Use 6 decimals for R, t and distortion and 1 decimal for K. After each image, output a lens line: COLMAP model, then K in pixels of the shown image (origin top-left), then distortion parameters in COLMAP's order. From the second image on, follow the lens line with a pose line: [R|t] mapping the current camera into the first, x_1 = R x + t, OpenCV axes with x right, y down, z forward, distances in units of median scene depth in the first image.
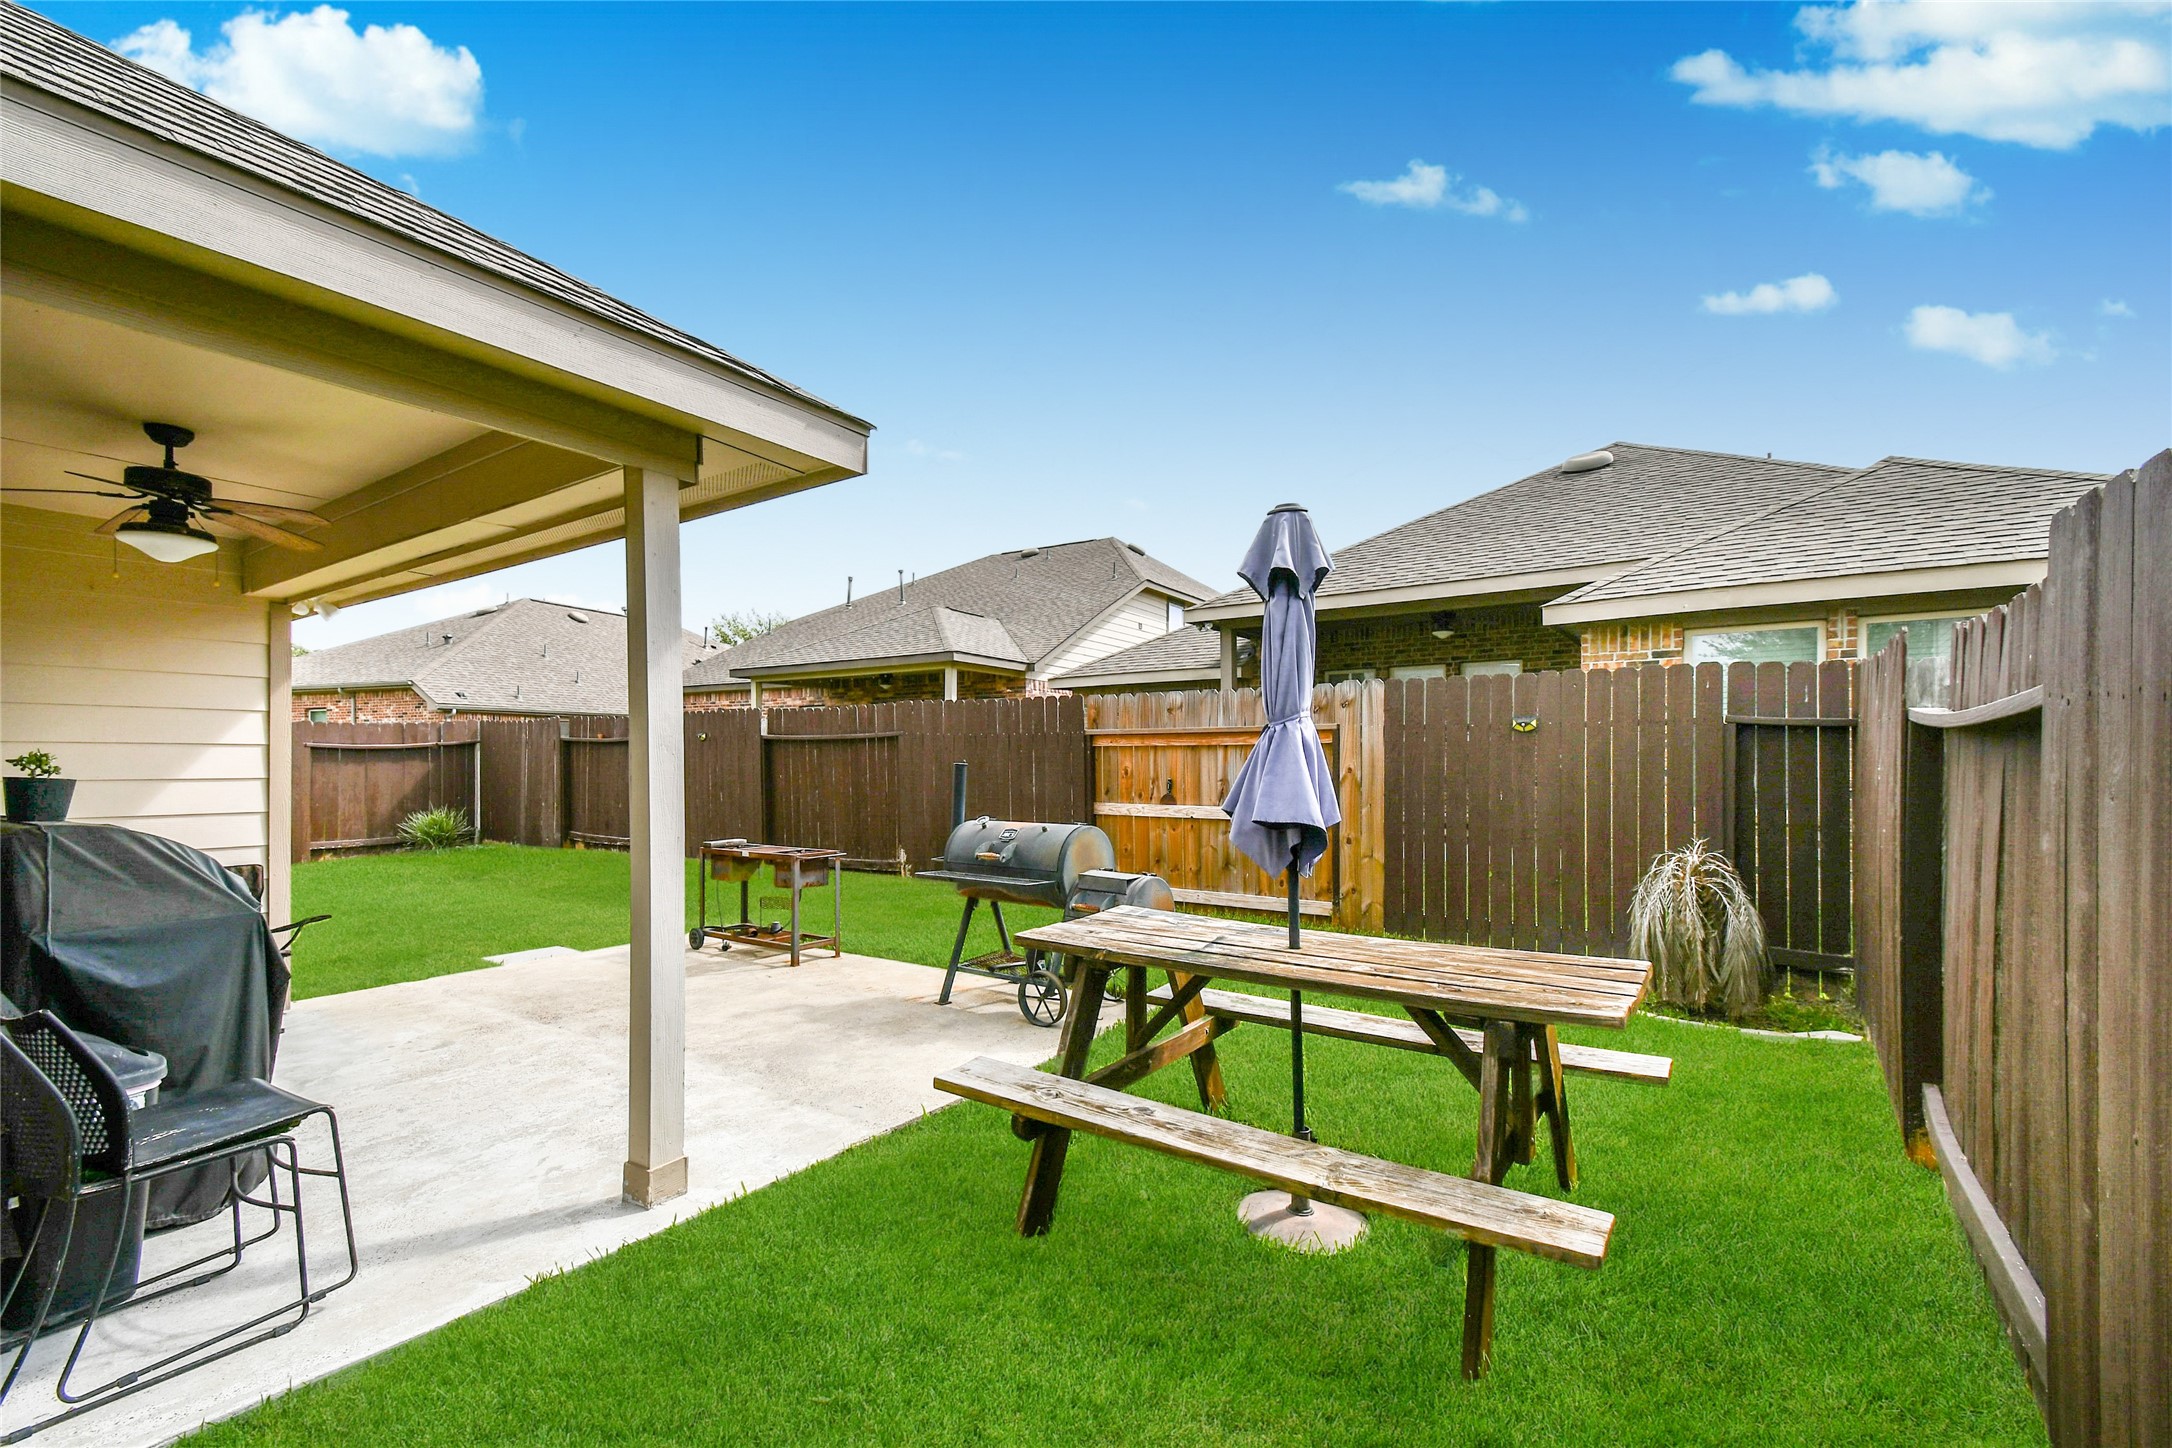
lens RADIAL K [[938.0, 0, 1085.1], [0, 938.0, 772.0], [0, 0, 1]] dist [0.000356, 0.000012]
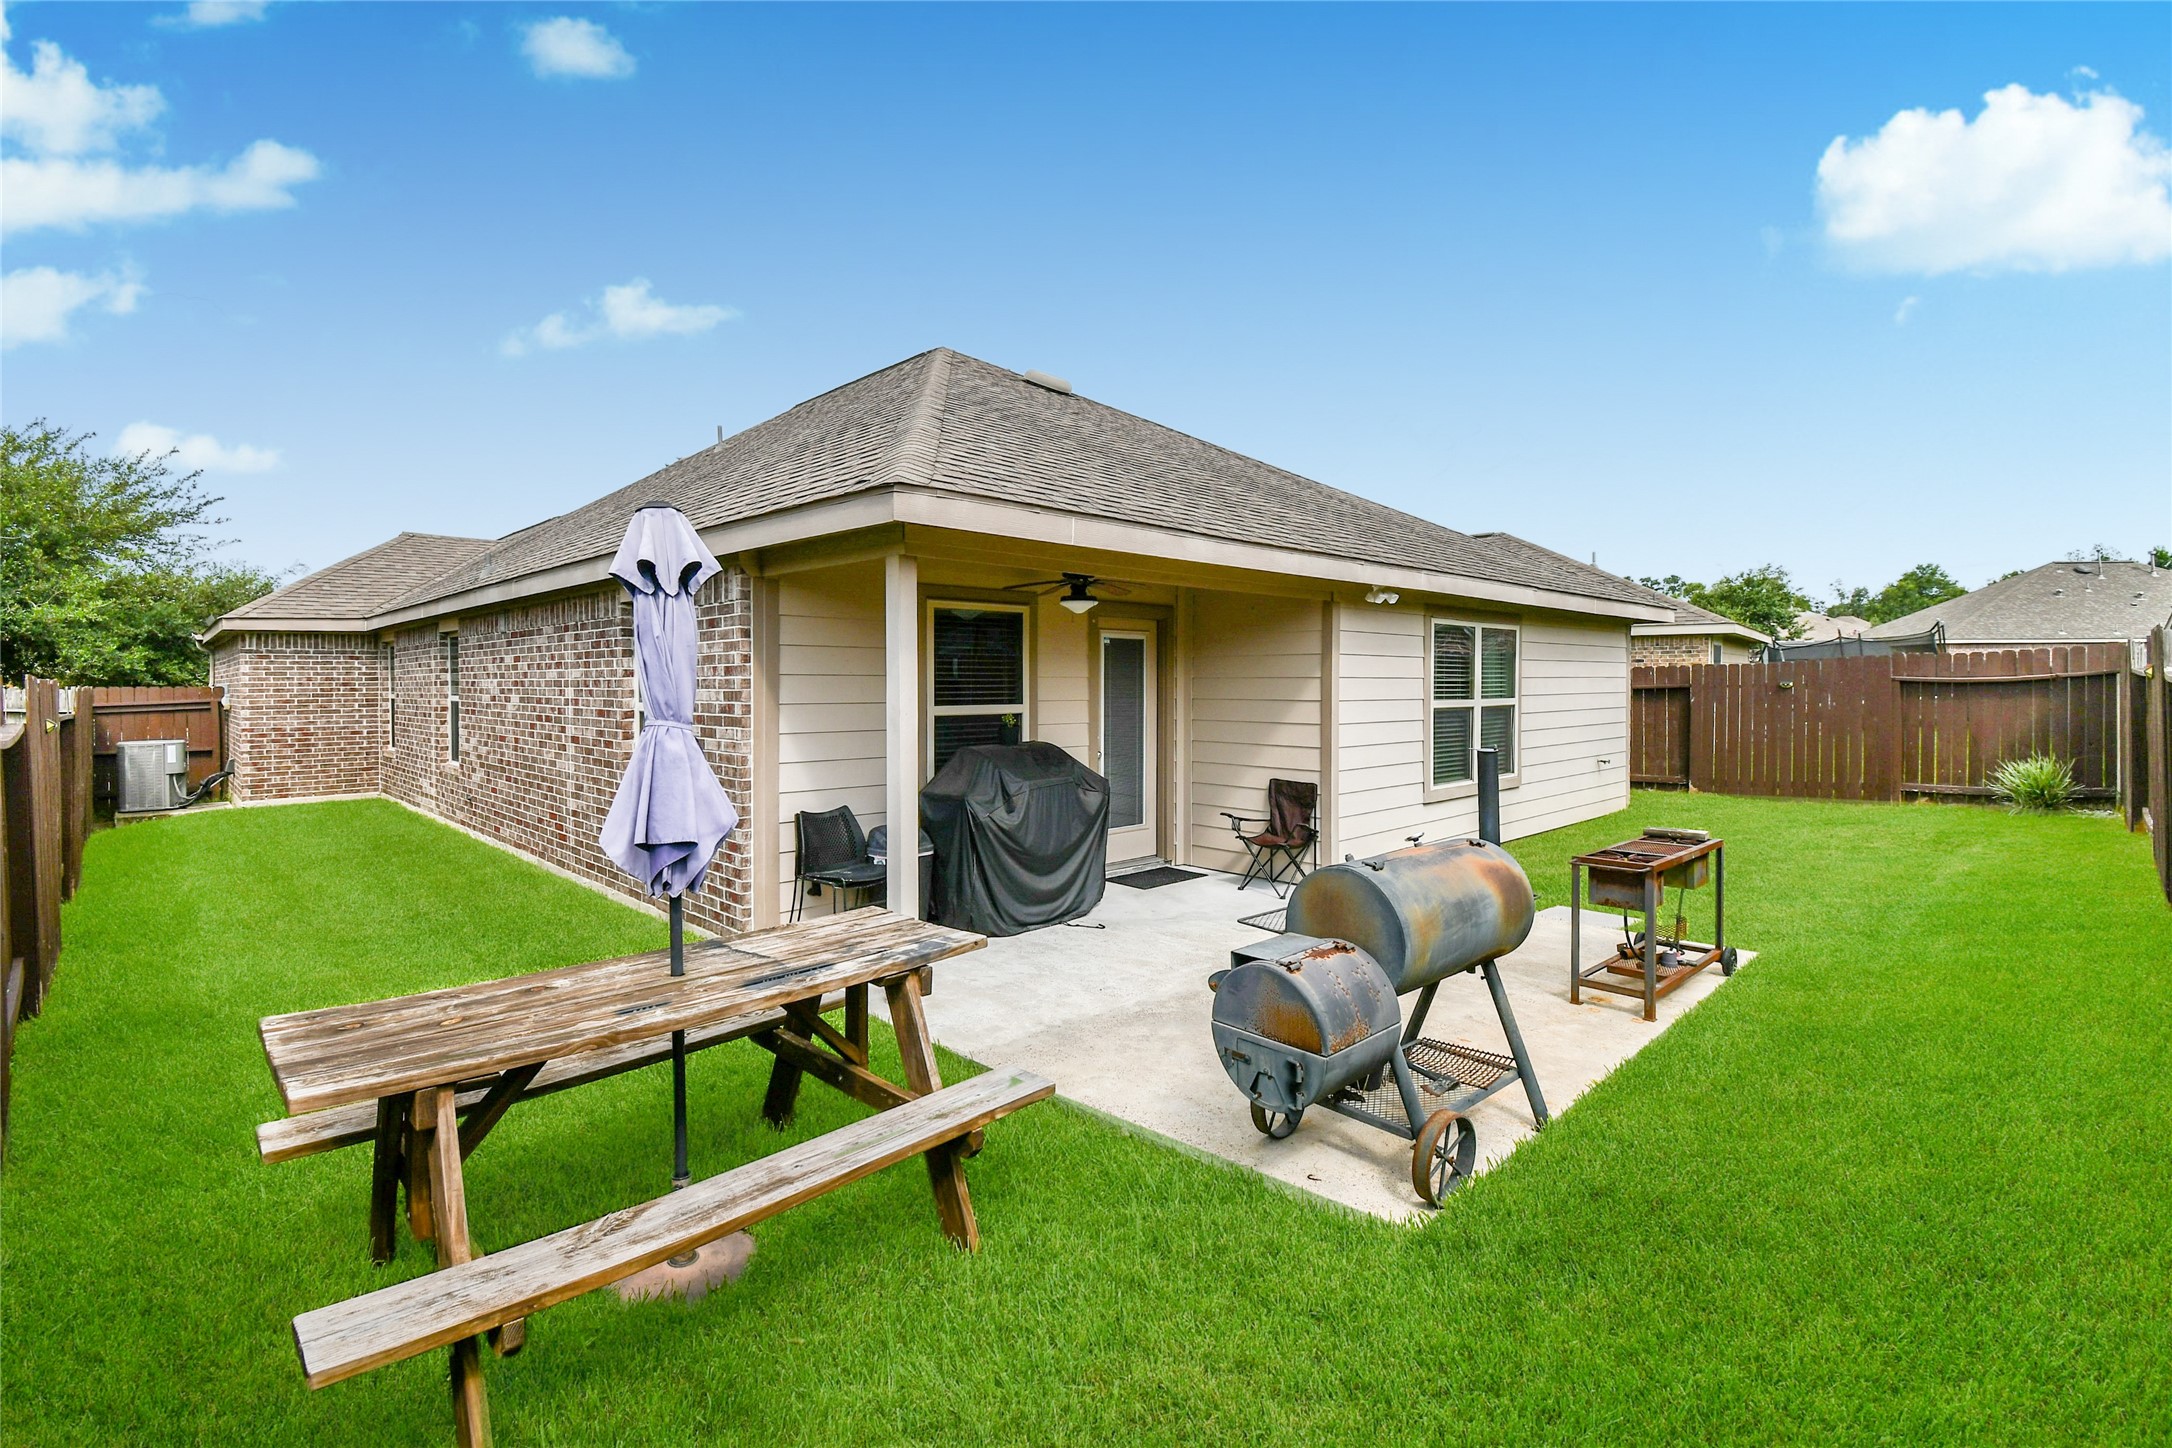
lens RADIAL K [[961.8, 0, 1084.8], [0, 961.8, 700.6], [0, 0, 1]] dist [0.000034, -0.000288]
pose [[-0.199569, 0.023780, -0.979595, 0.266195], [-0.002669, 0.999689, 0.024811, -0.027630], [0.979880, 0.007566, -0.199444, 0.392764]]
